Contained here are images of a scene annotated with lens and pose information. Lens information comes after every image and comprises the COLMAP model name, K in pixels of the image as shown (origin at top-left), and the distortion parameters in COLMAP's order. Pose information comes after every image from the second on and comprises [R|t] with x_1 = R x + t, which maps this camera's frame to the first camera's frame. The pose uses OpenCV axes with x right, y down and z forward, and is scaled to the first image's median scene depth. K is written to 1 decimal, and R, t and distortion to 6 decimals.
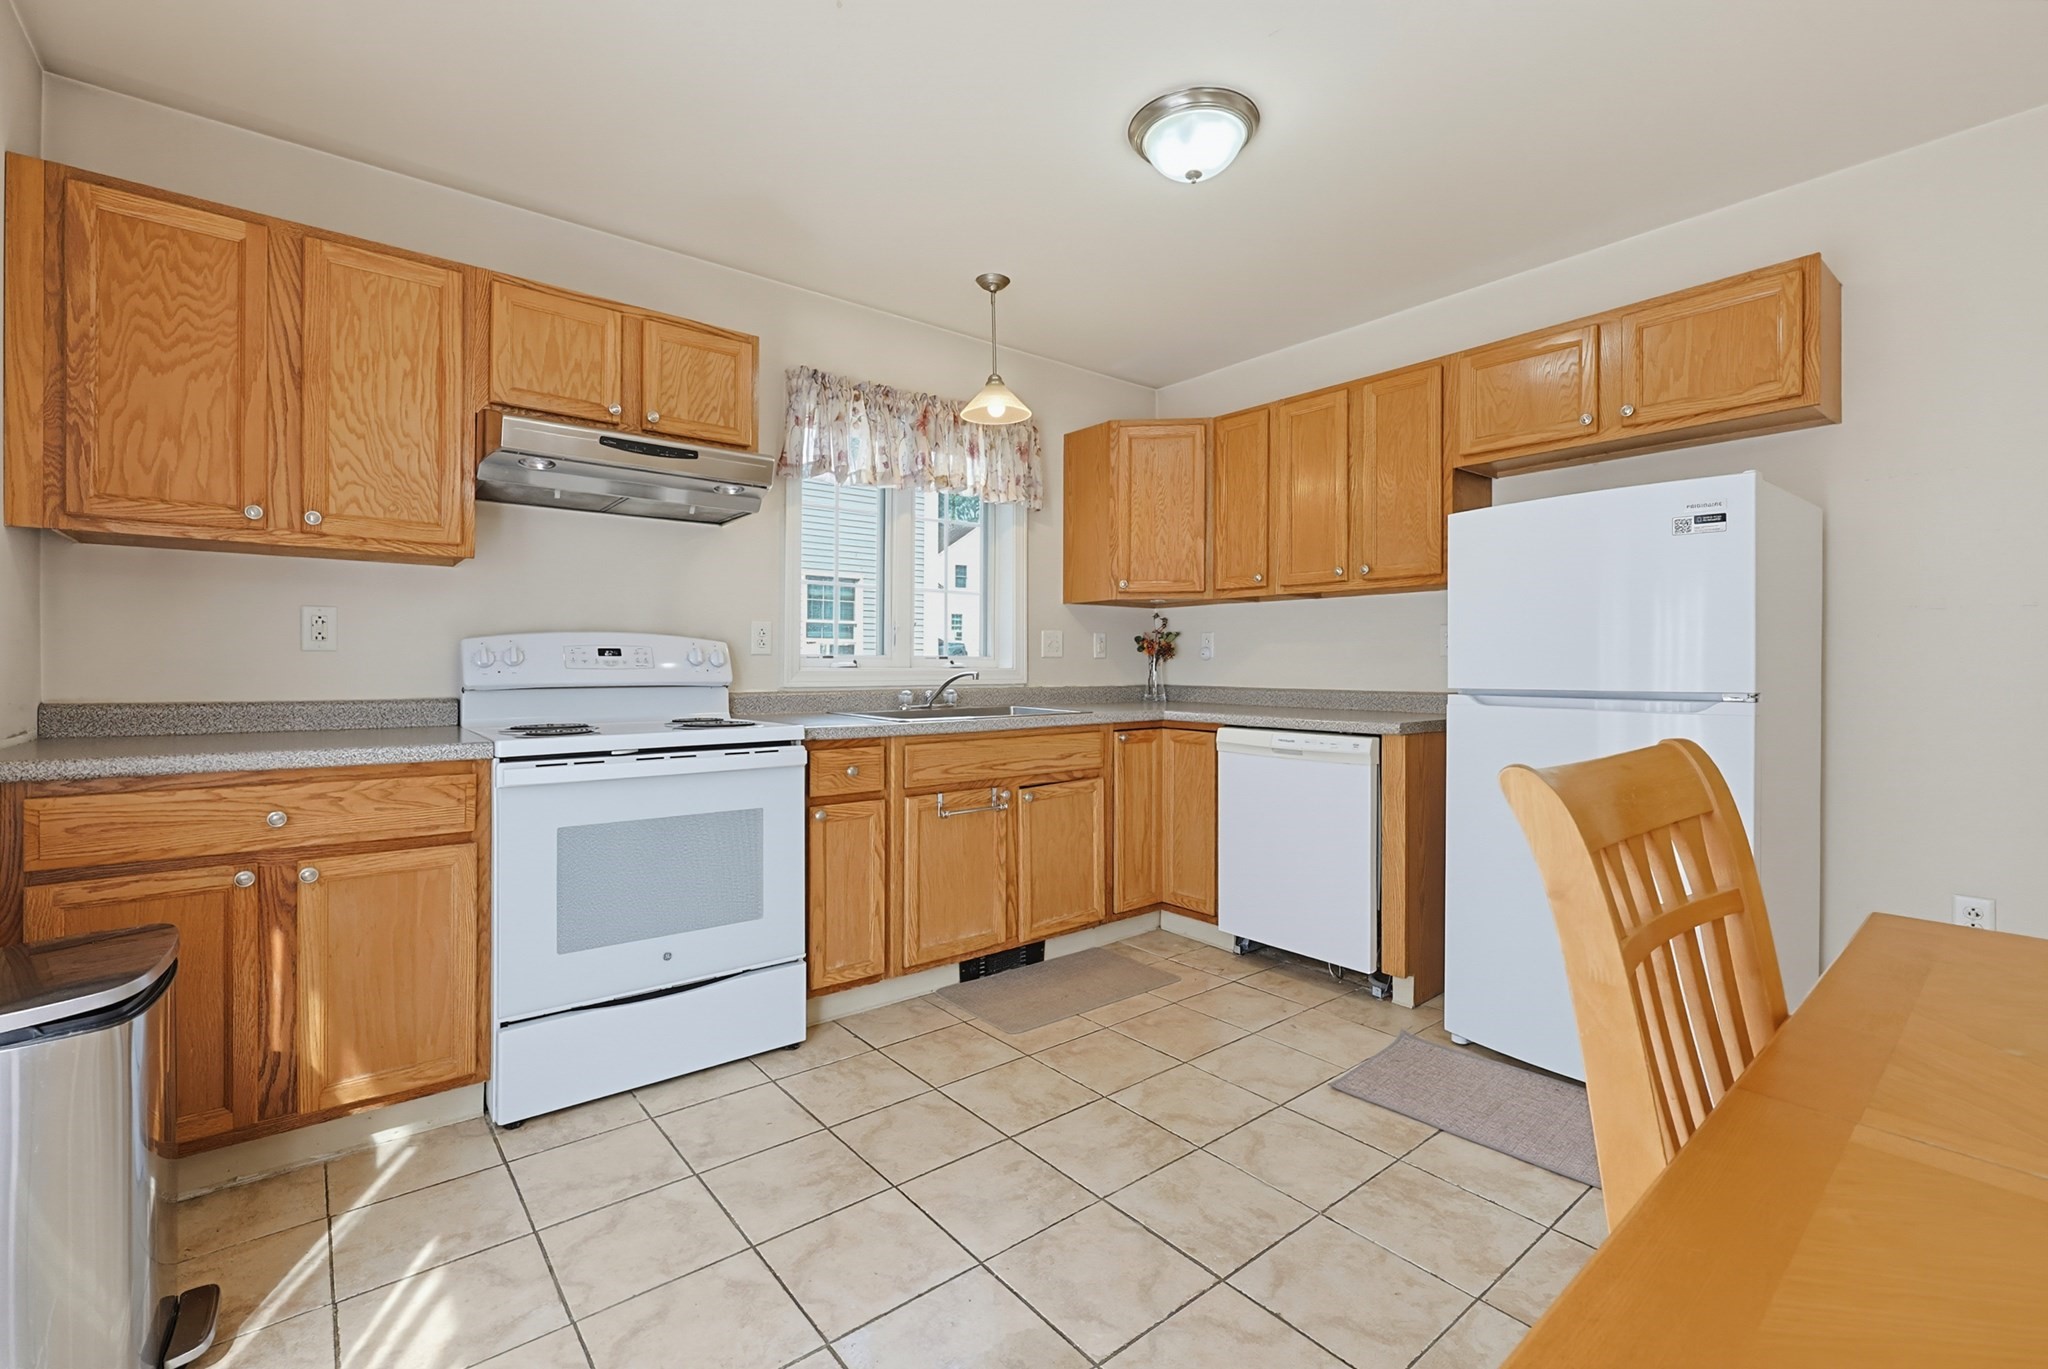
lens RADIAL K [[873.7, 0, 1024.0], [0, 873.7, 684.5], [0, 0, 1]] dist [-0.002291, -0.000324]
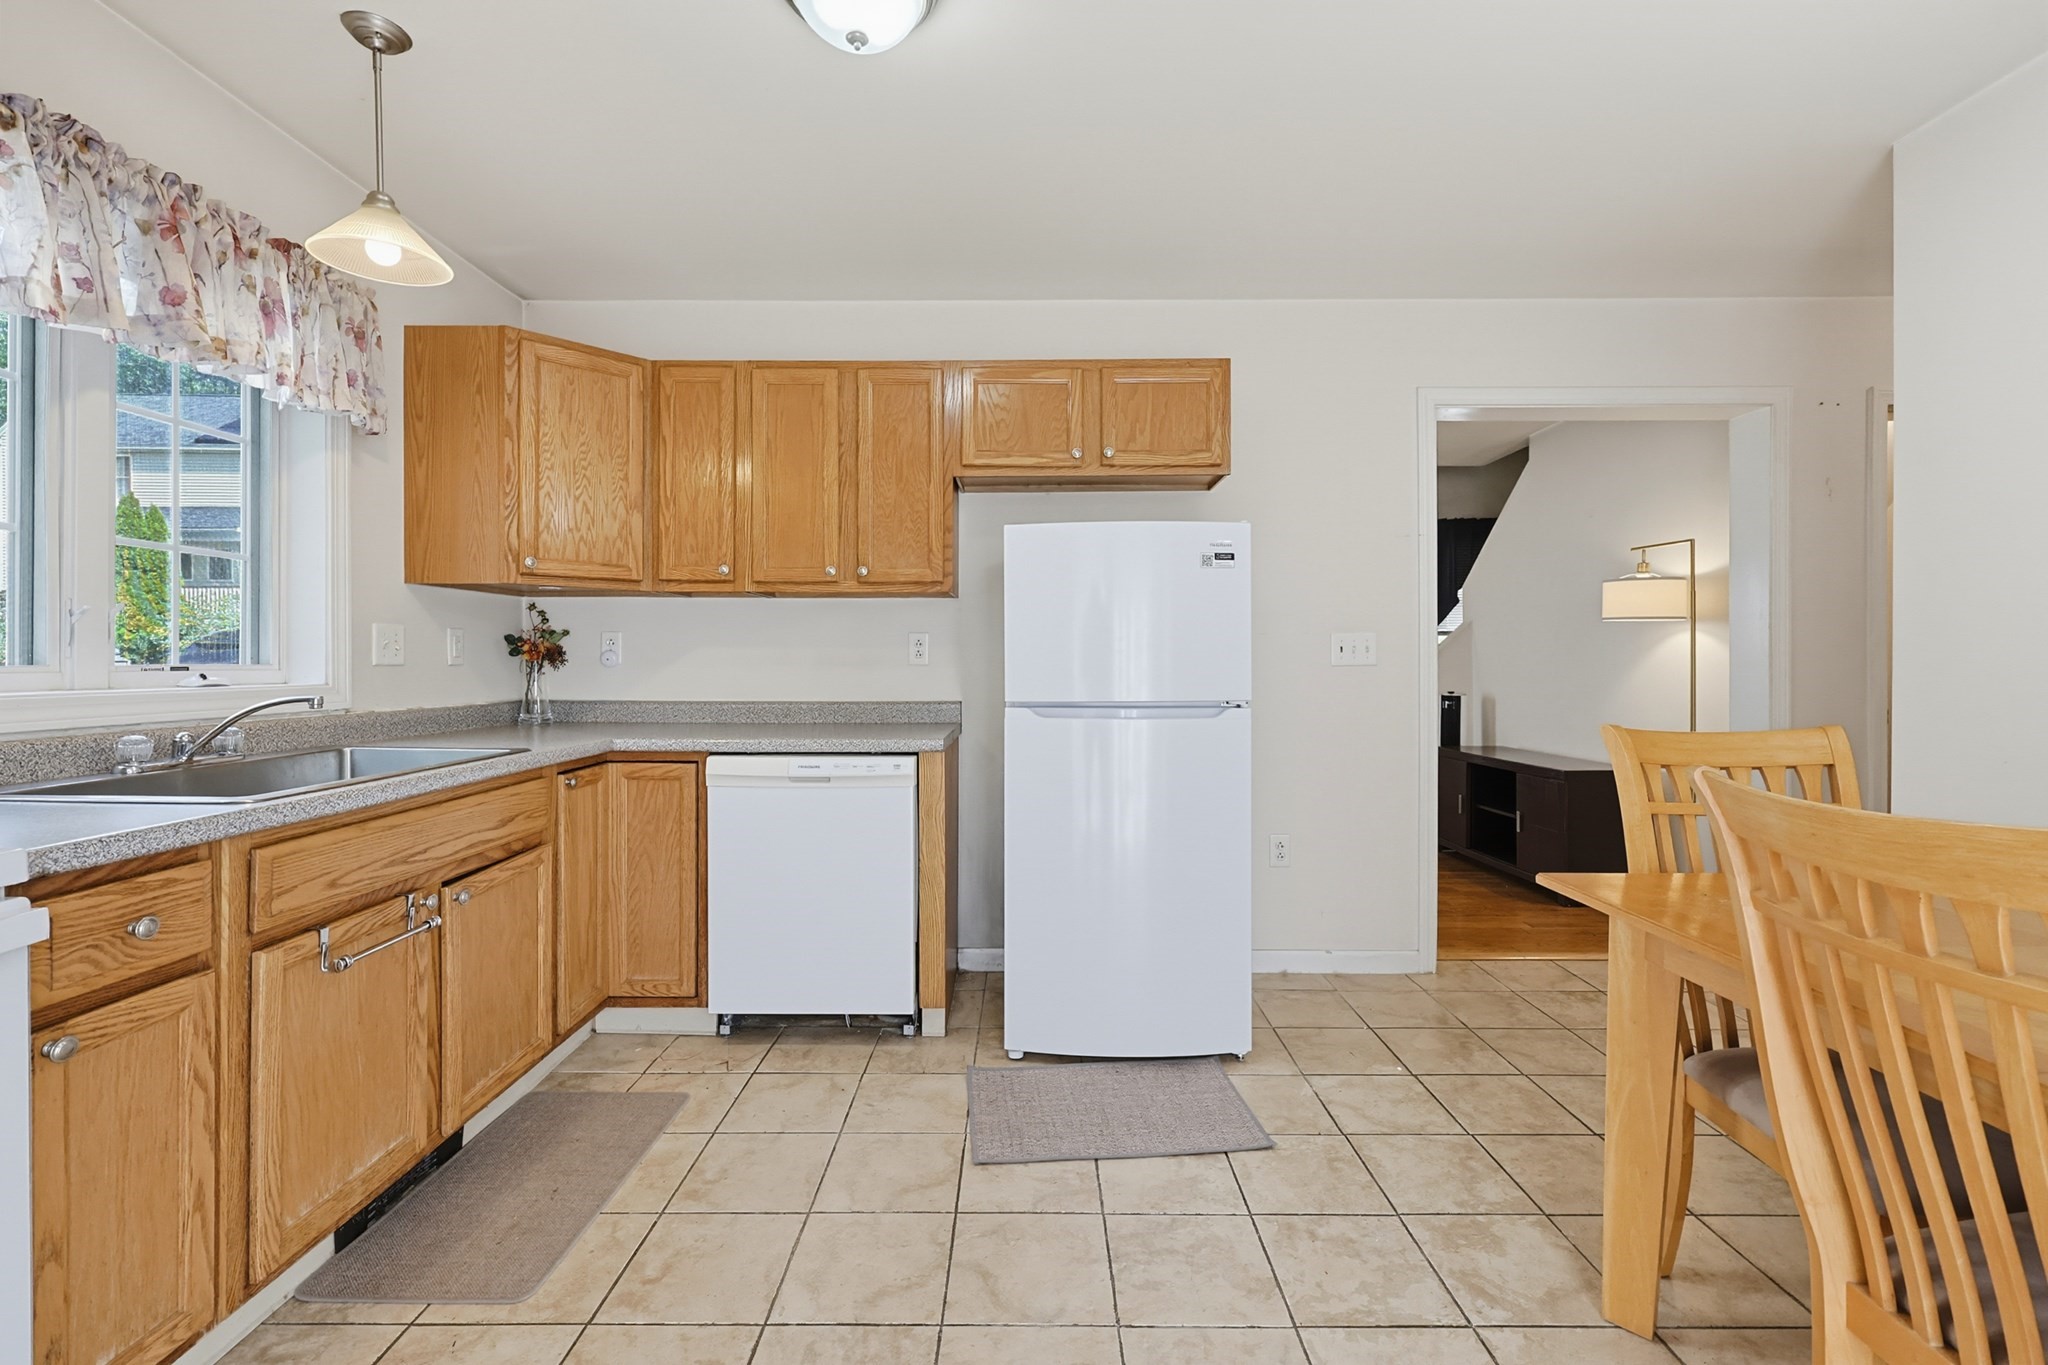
lens RADIAL K [[876.3, 0, 1014.3], [0, 876.3, 672.2], [0, 0, 1]] dist [-0.001834, -0.000033]
pose [[0.637850, -0.011717, 0.770071, -0.206493], [0.017423, 0.999848, 0.000781, -0.022398], [-0.769964, 0.012919, 0.637957, 0.279795]]
